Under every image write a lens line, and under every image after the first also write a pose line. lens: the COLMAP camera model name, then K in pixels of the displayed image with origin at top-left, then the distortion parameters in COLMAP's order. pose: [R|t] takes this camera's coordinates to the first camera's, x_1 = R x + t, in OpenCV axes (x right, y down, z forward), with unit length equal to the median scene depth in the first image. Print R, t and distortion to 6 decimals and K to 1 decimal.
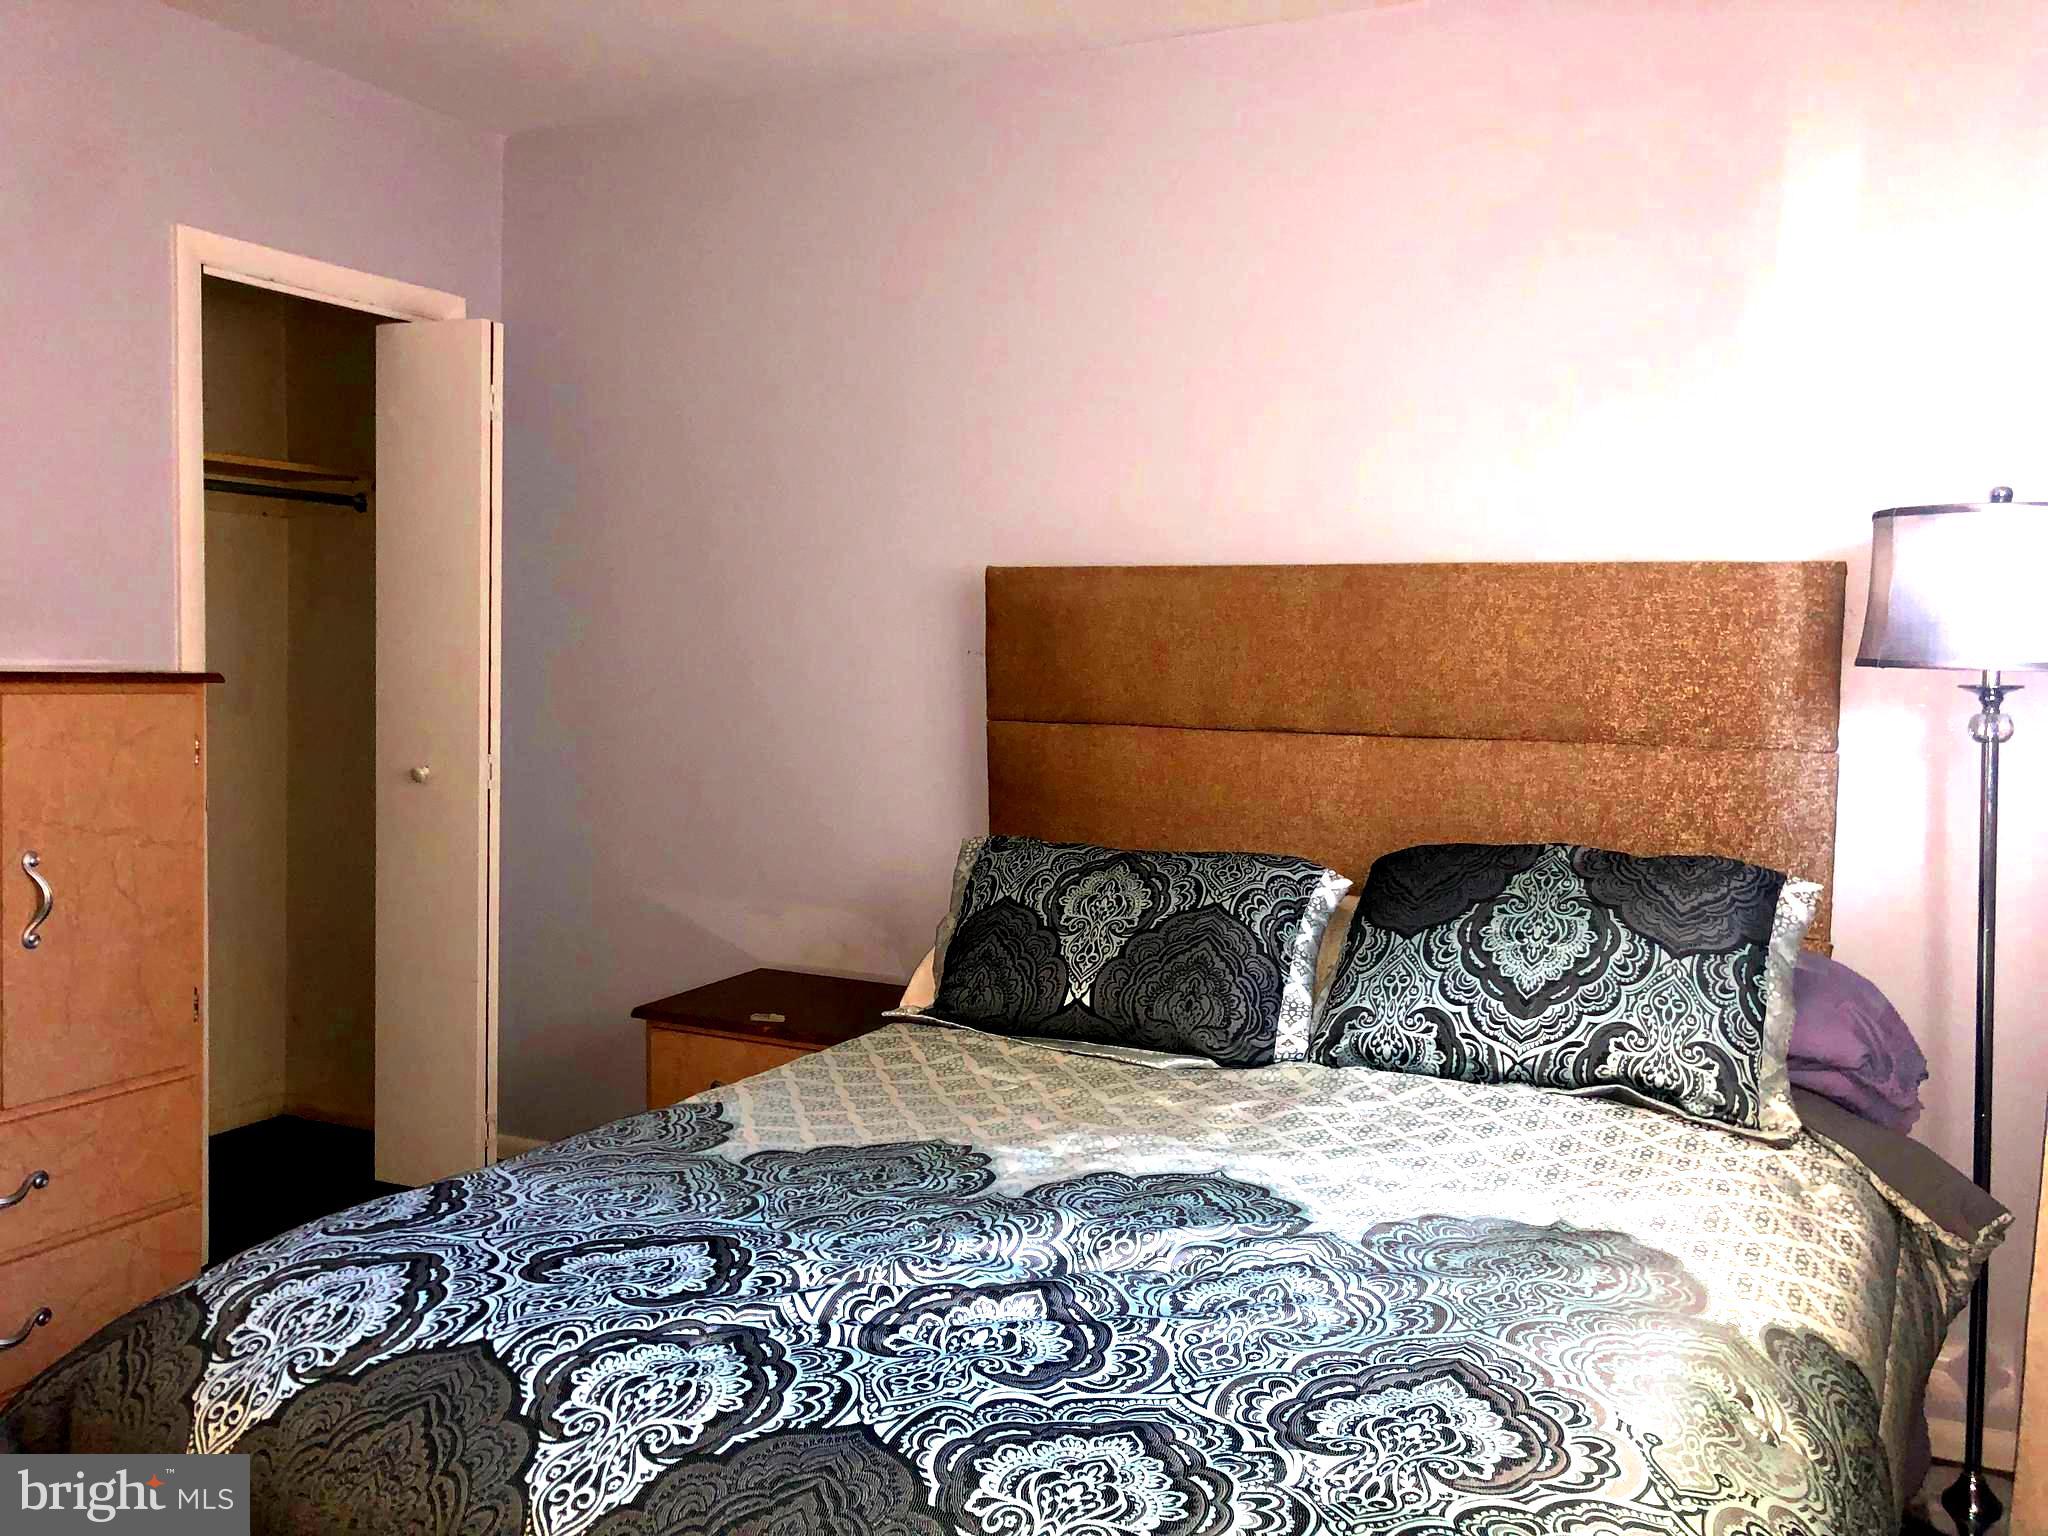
lens RADIAL K [[1691.8, 0, 1024.0], [0, 1691.8, 768.0], [0, 0, 1]] dist [0.088184, 0.002789]
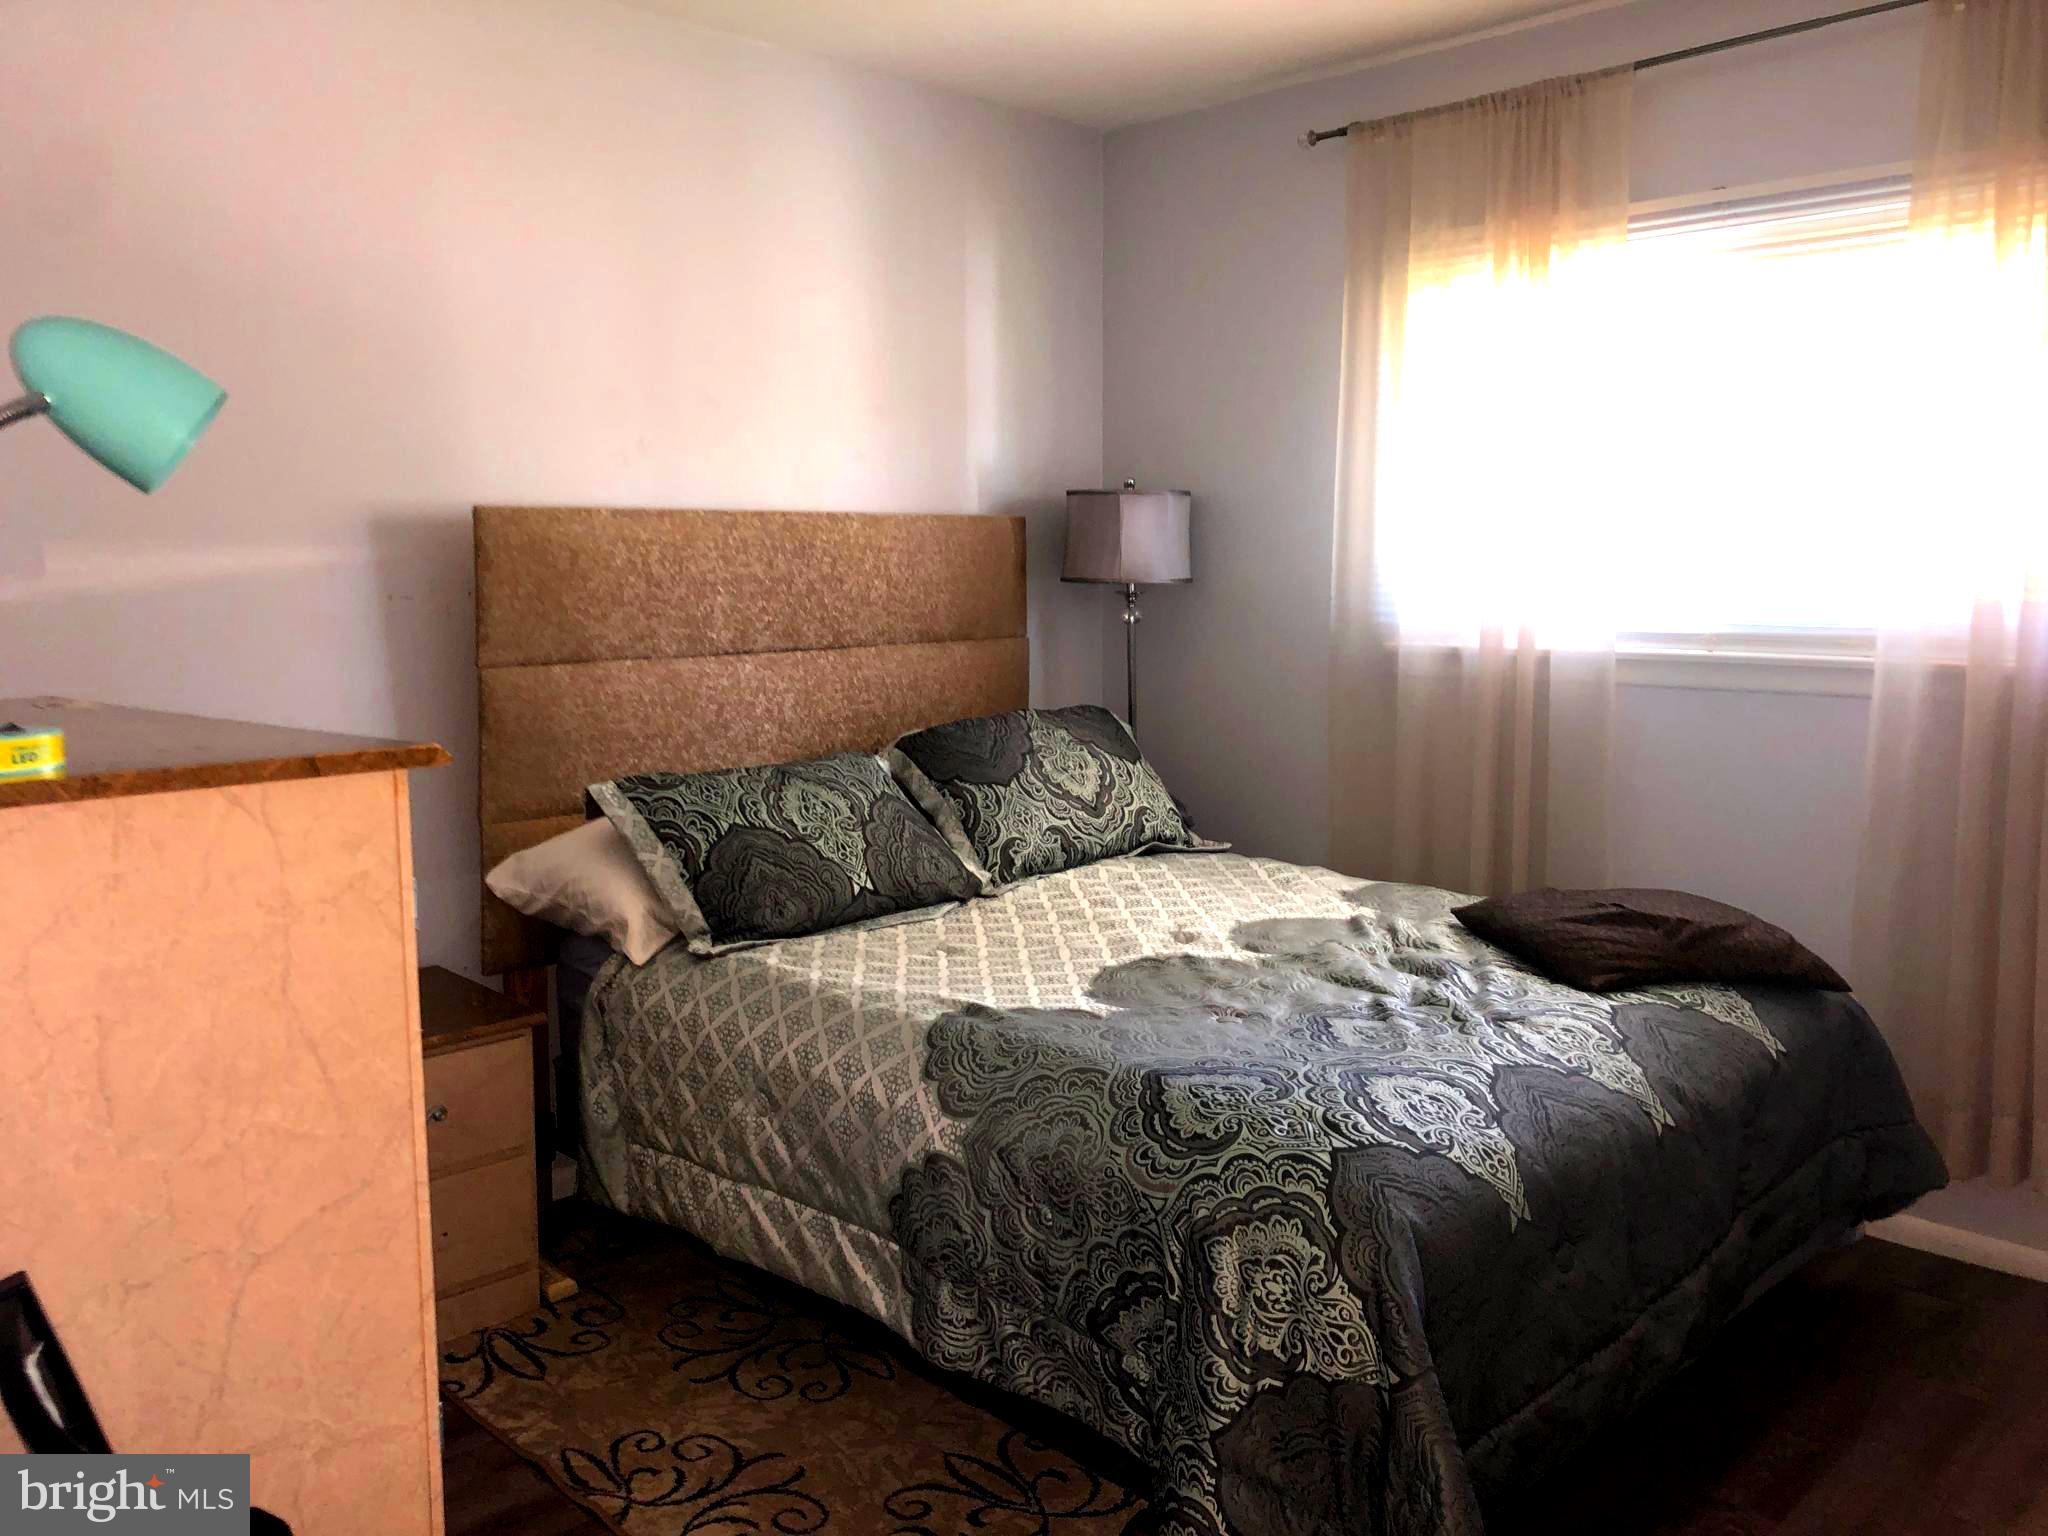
lens RADIAL K [[1643.1, 0, 1024.0], [0, 1643.1, 768.0], [0, 0, 1]] dist [-0.000126, -0.000781]
pose [[0.295640, -0.138623, 0.945188, -1.093182], [0.080829, 0.989497, 0.119839, -0.079724], [-0.951874, 0.040969, 0.303740, 0.589555]]
